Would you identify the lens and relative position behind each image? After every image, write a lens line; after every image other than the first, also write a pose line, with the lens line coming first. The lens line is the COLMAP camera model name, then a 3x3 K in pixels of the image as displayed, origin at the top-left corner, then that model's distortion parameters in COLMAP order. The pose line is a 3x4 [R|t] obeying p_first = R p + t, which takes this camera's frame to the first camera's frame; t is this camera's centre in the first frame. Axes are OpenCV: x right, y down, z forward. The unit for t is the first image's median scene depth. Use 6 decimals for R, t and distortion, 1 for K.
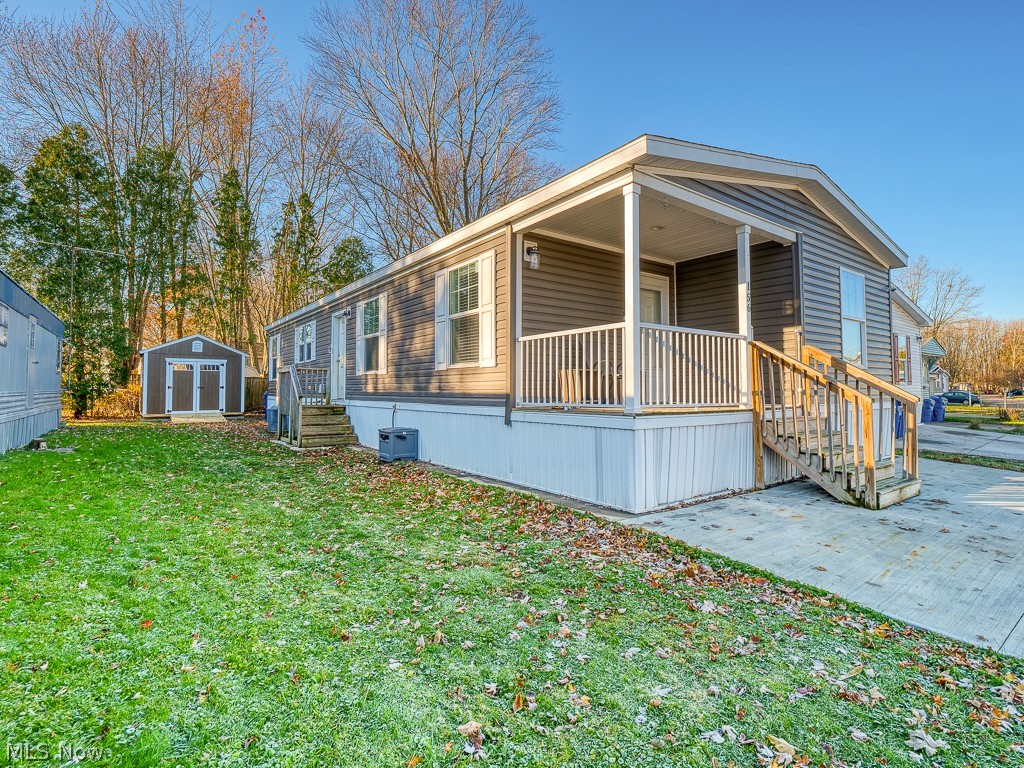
lens RADIAL K [[509.6, 0, 508.6], [0, 509.6, 374.0], [0, 0, 1]] dist [-0.003198, -0.000004]
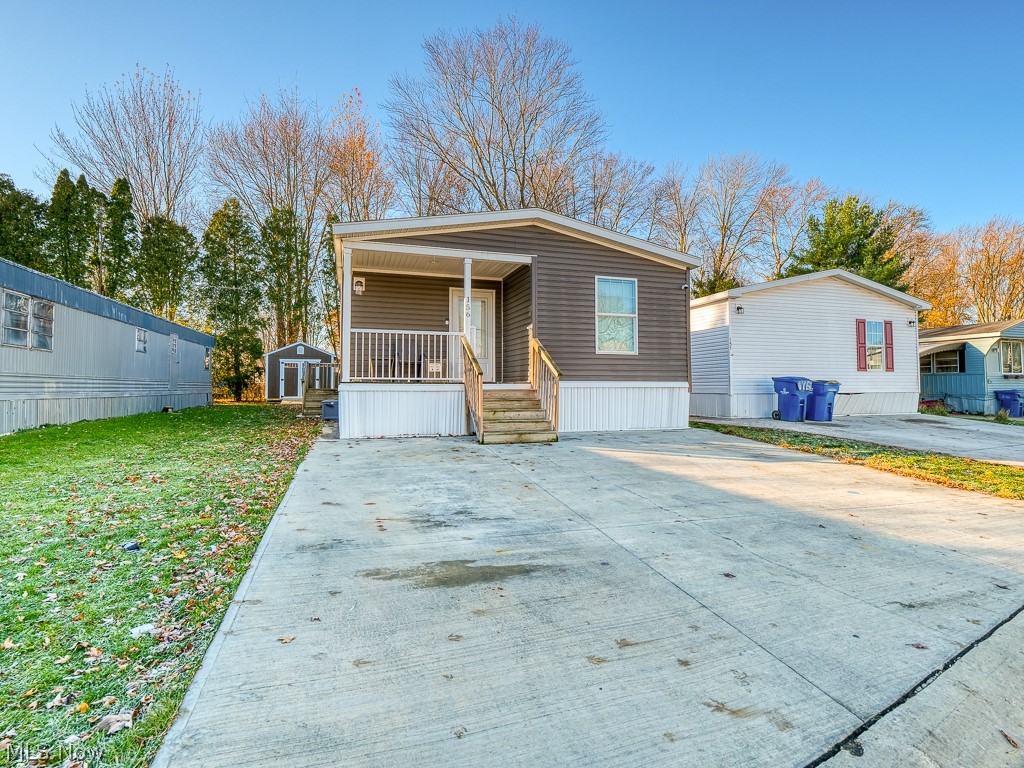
lens RADIAL K [[509.6, 0, 513.1], [0, 509.6, 376.6], [0, 0, 1]] dist [-0.003198, -0.000004]
pose [[0.947267, -0.007440, -0.320359, 0.382262], [0.009575, 0.999941, 0.005090, 0.016051], [0.320302, -0.007889, 0.947283, -0.129184]]
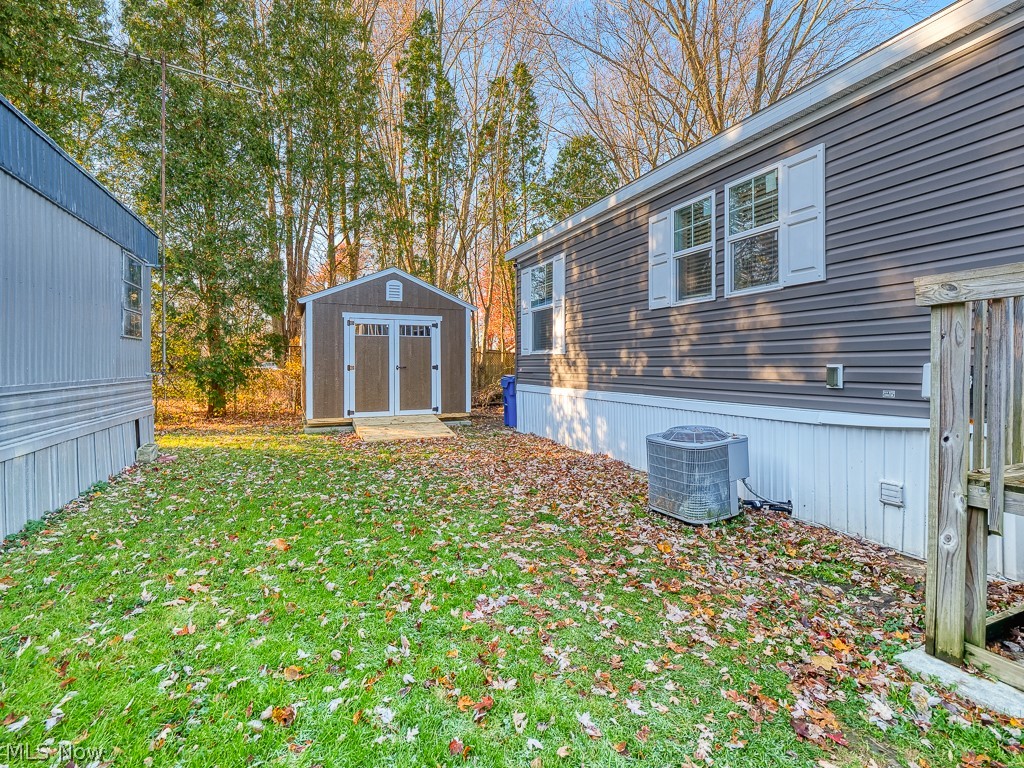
lens RADIAL K [[509.6, 0, 515.9], [0, 509.6, 366.1], [0, 0, 1]] dist [-0.003198, -0.000004]
pose [[0.973490, -0.001487, -0.228725, -0.364681], [0.009706, 0.999347, 0.034813, 0.007484], [0.228523, -0.036111, 0.972868, 0.506247]]
